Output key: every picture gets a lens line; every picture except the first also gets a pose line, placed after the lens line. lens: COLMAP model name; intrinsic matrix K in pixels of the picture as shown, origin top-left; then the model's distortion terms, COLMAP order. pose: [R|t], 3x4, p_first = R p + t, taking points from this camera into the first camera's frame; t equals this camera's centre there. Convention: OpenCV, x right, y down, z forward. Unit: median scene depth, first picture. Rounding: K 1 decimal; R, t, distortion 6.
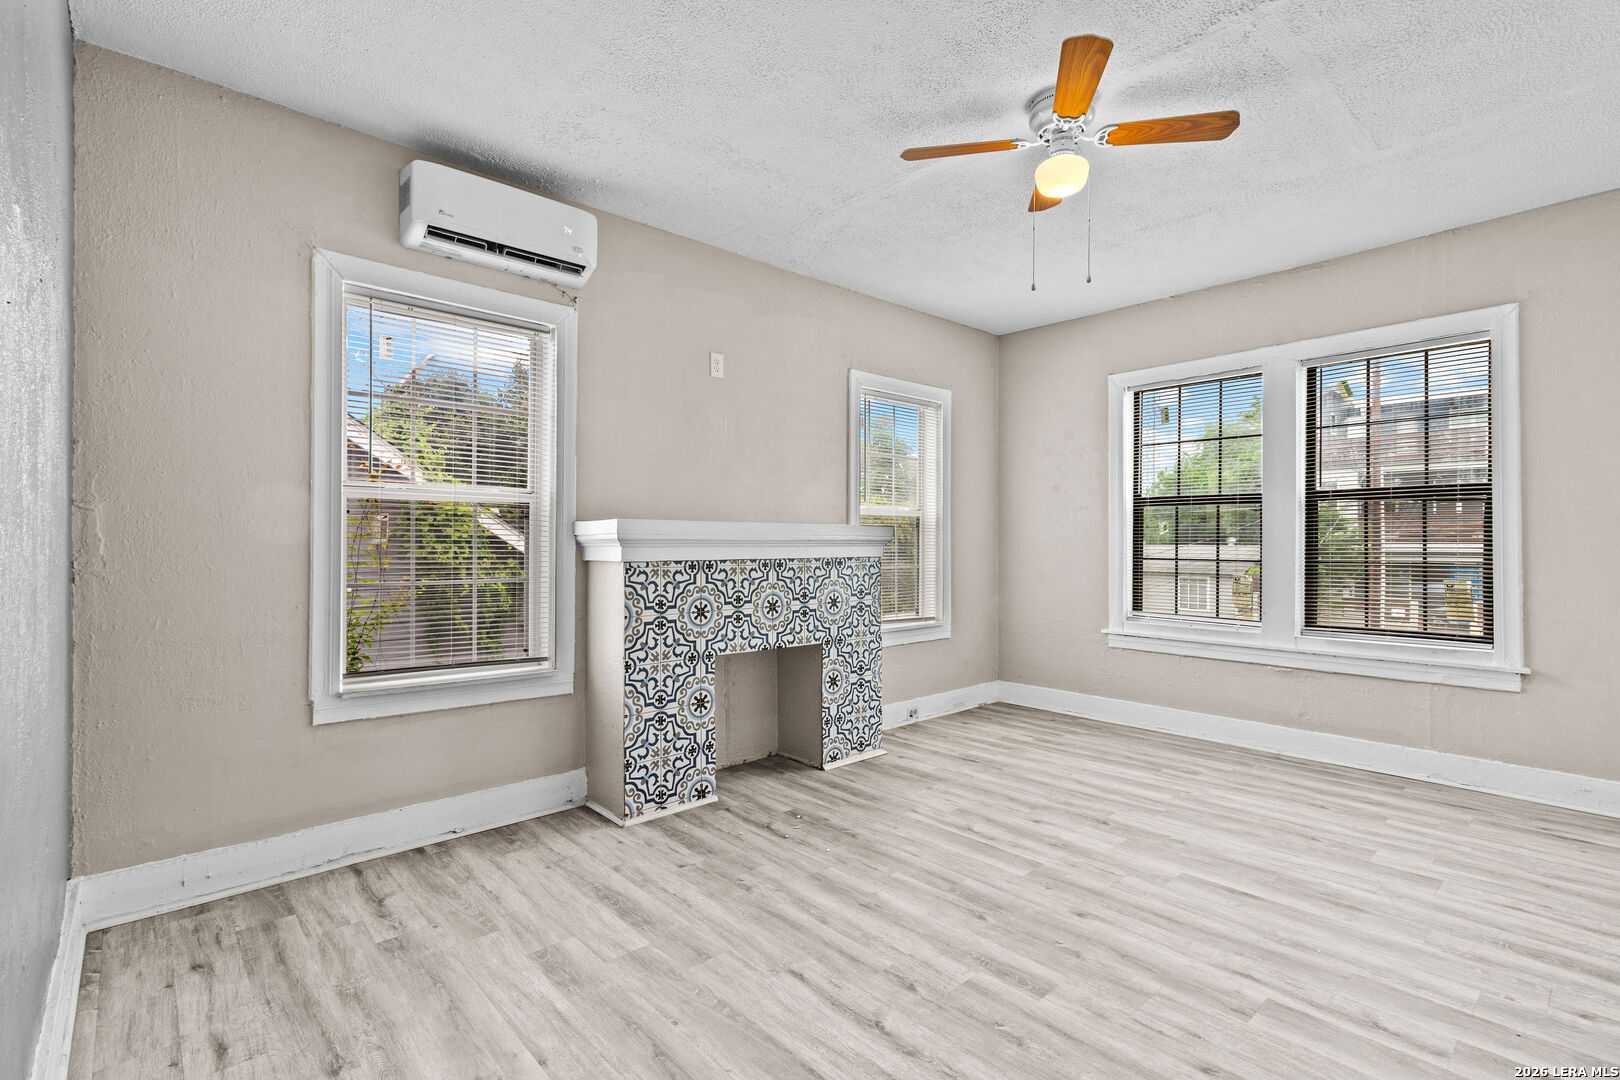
lens RADIAL K [[751.3, 0, 812.9], [0, 751.3, 534.4], [0, 0, 1]] dist [0.003064, -0.001385]
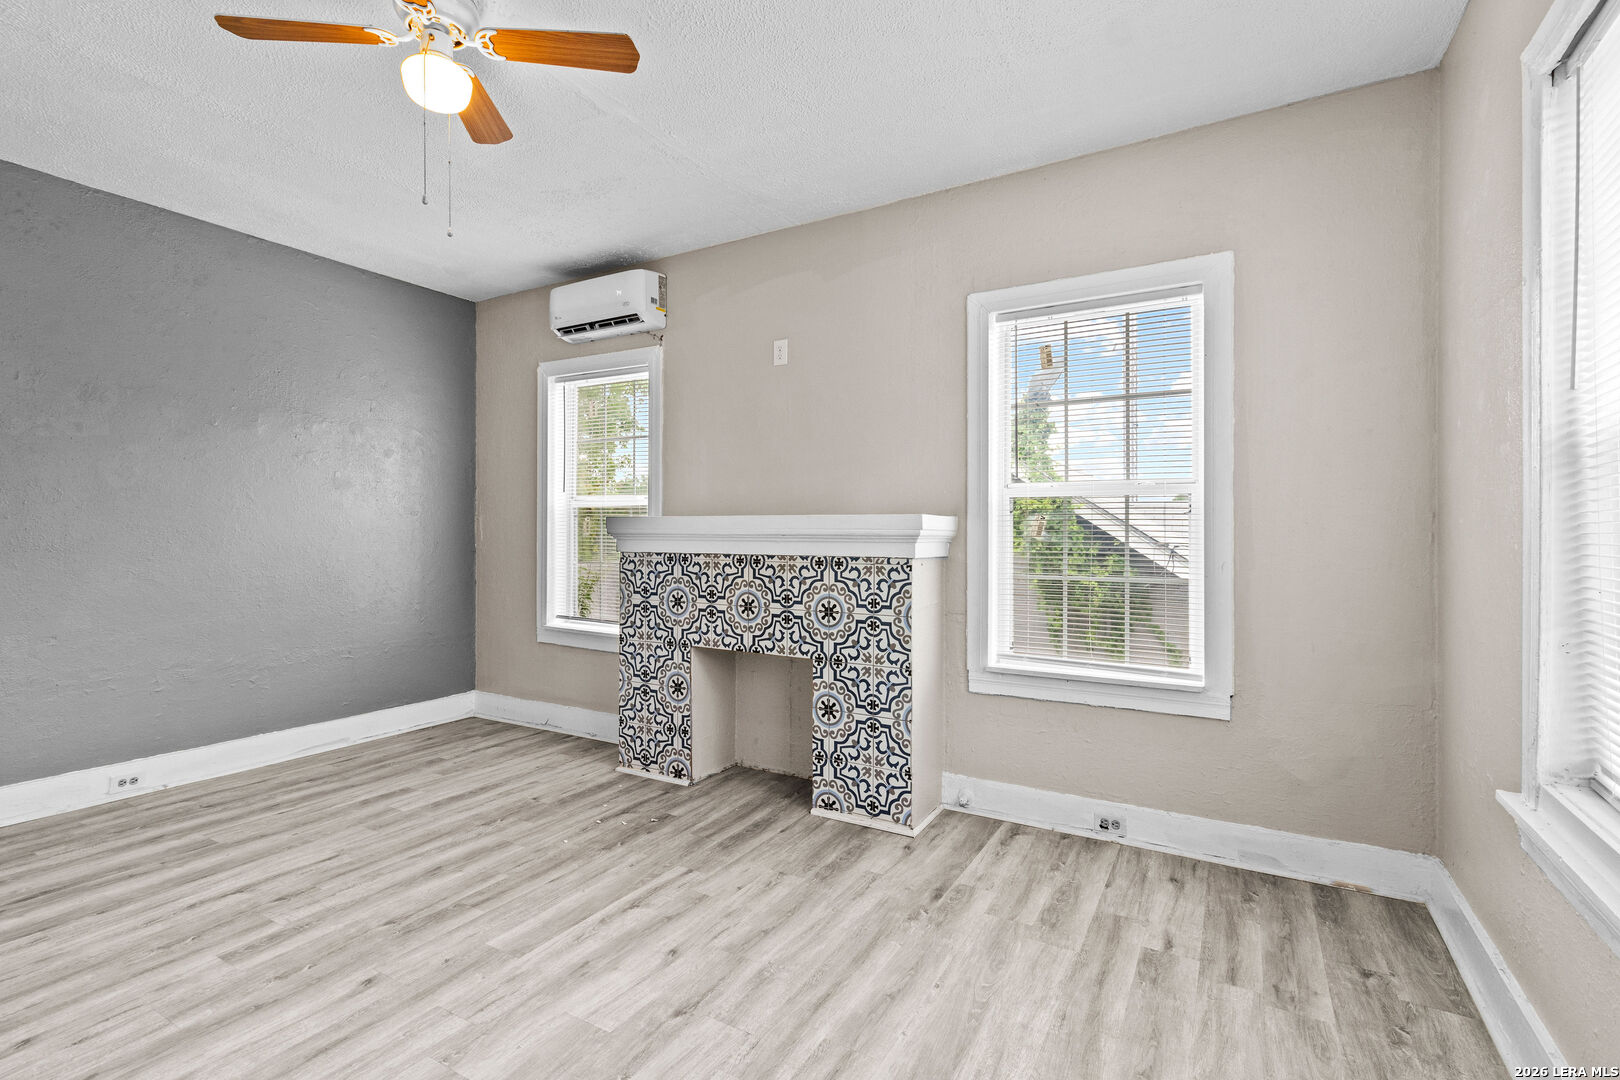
lens RADIAL K [[751.3, 0, 812.9], [0, 751.3, 534.4], [0, 0, 1]] dist [0.003064, -0.001385]
pose [[0.300189, -0.001276, -0.953879, 0.883355], [0.001474, 0.999999, -0.000873, 0.009126], [0.953879, -0.001144, 0.300190, 0.830521]]
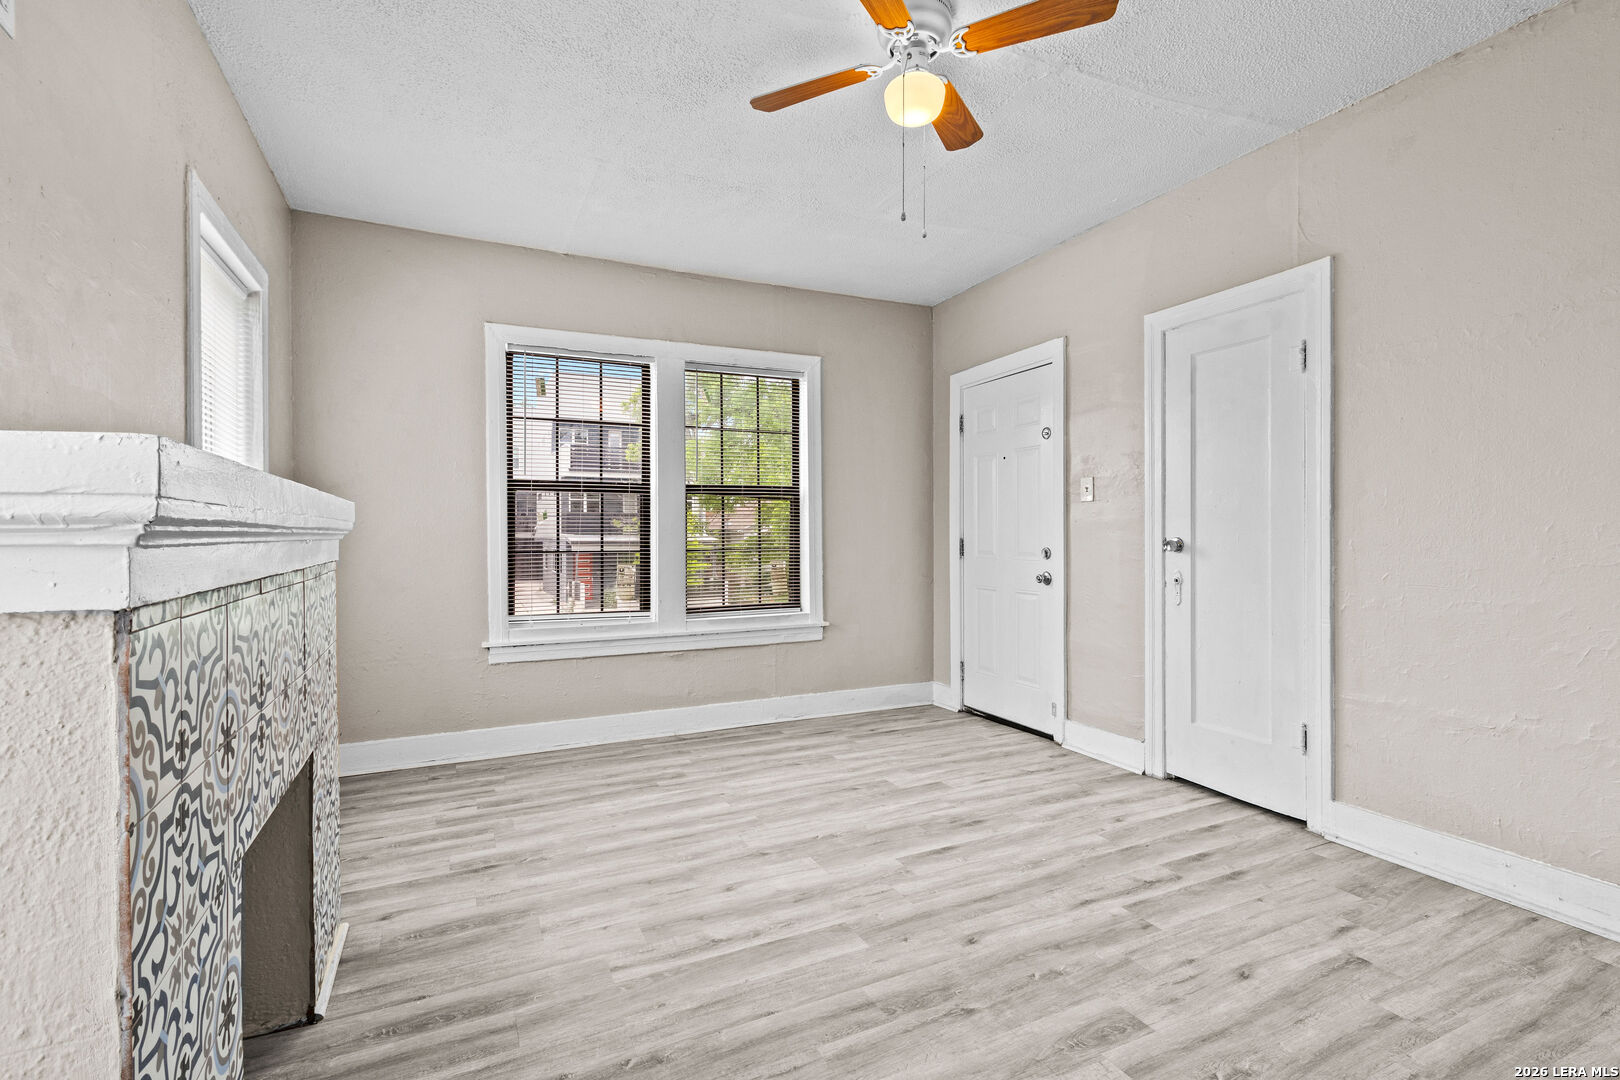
lens RADIAL K [[744.6, 0, 805.2], [0, 744.6, 536.3], [0, 0, 1]] dist [0.001293, -0.000570]
pose [[0.289200, -0.005848, 0.957251, -0.373981], [-0.001412, 0.999978, 0.006536, 0.011447], [-0.957268, -0.003242, 0.289185, 0.636375]]
